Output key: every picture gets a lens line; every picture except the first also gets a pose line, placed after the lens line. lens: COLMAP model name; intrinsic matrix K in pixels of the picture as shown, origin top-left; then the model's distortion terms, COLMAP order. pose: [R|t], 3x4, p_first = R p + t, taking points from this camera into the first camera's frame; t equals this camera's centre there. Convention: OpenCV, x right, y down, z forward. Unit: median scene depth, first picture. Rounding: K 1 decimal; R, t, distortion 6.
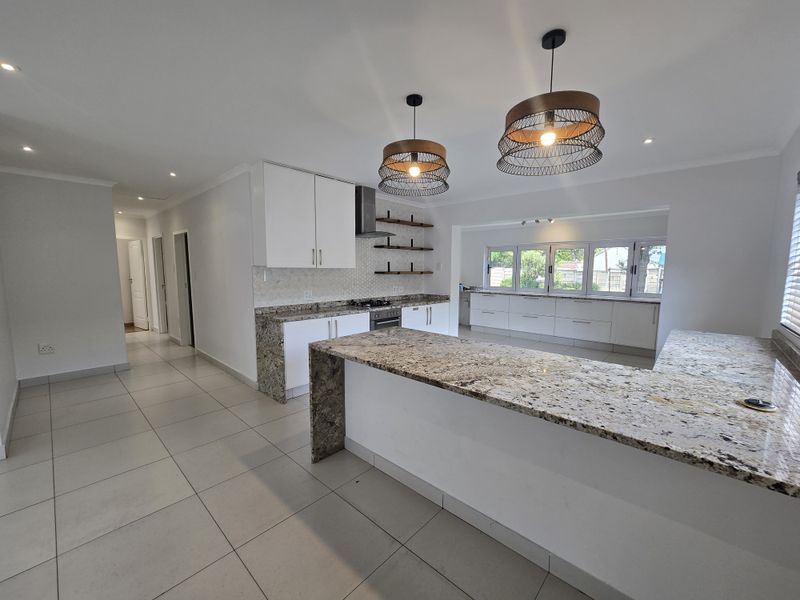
lens RADIAL K [[327.0, 0, 398.5], [0, 327.0, 301.9], [0, 0, 1]] dist [0.000247, 0.000326]
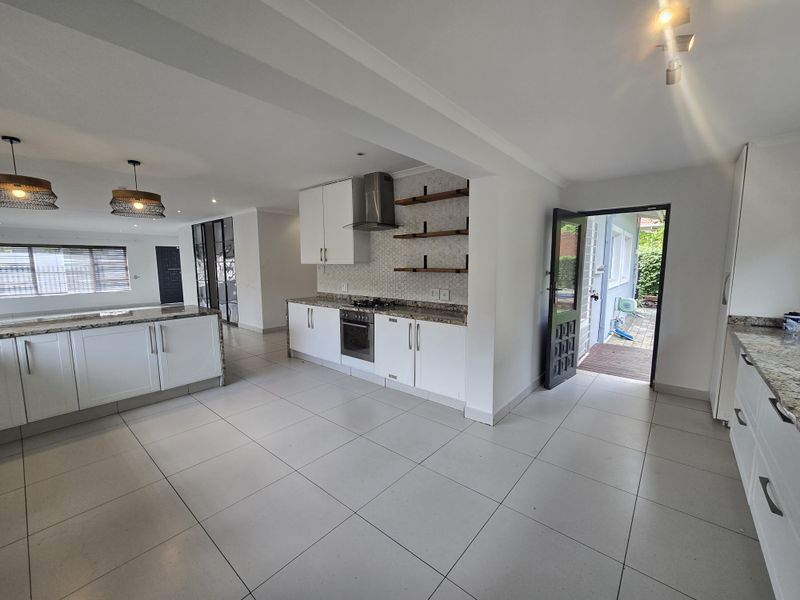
lens RADIAL K [[327.0, 0, 398.5], [0, 327.0, 301.9], [0, 0, 1]] dist [0.000247, 0.000326]
pose [[0.046640, 0.118439, -0.991865, 0.770172], [-0.095503, 0.988926, 0.113598, -0.102487], [0.994336, 0.089428, 0.057435, 0.965974]]
